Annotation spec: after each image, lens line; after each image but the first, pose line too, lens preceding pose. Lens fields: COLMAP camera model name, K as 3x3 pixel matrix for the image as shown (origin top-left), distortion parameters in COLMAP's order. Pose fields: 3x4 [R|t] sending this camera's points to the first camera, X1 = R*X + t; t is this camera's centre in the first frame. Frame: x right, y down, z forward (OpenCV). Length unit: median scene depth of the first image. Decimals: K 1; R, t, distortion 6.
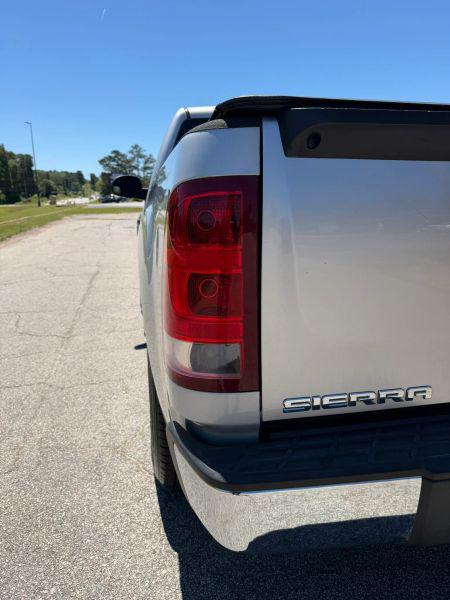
lens RADIAL K [[428.8, 0, 228.1], [0, 428.8, 306.0], [0, 0, 1]] dist [0.044038, -0.049666]
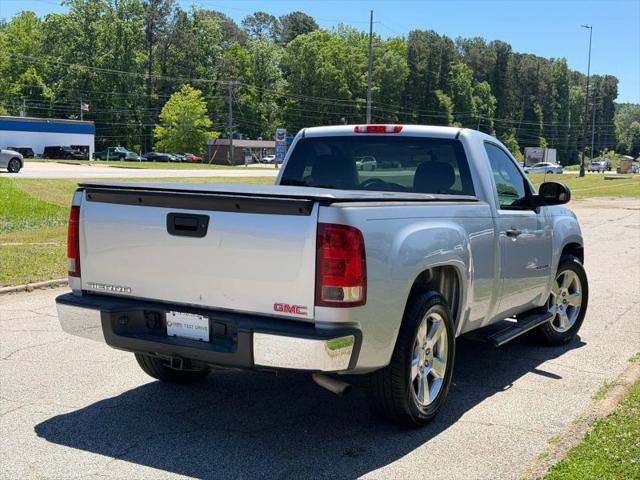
lens RADIAL K [[940.8, 0, 320.0], [0, 940.8, 240.0], [0, 0, 1]] dist [0.118910, -0.051992]
pose [[0.734902, 0.095476, -0.671419, 1.712363], [-0.198499, 0.976965, -0.078342, 0.041057], [0.648474, 0.190849, 0.736925, -0.837294]]
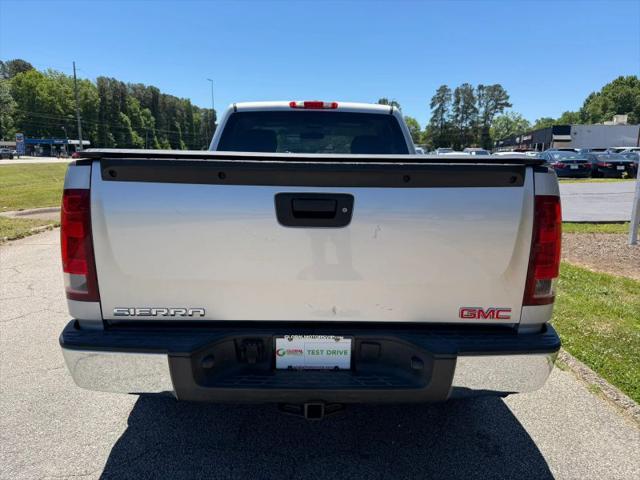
lens RADIAL K [[457.4, 0, 322.8], [0, 457.4, 243.5], [0, 0, 1]] dist [0.044038, -0.049666]
pose [[0.981069, 0.064251, -0.182687, 0.422798], [-0.073798, 0.996214, -0.045943, -0.009435], [0.179044, 0.058555, 0.982097, -0.244220]]
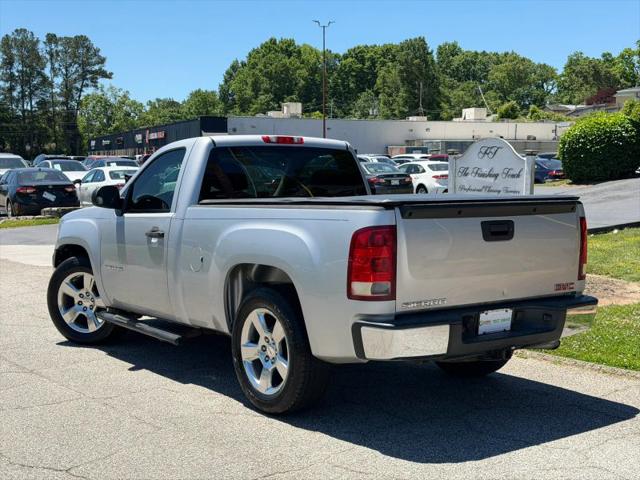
lens RADIAL K [[940.8, 0, 320.0], [0, 940.8, 240.0], [0, 0, 1]] dist [0.118910, -0.051992]
pose [[0.905973, -0.017773, 0.422961, -0.904227], [0.088374, 0.985046, -0.147903, 0.208258], [-0.414007, 0.171375, 0.893996, -1.323724]]
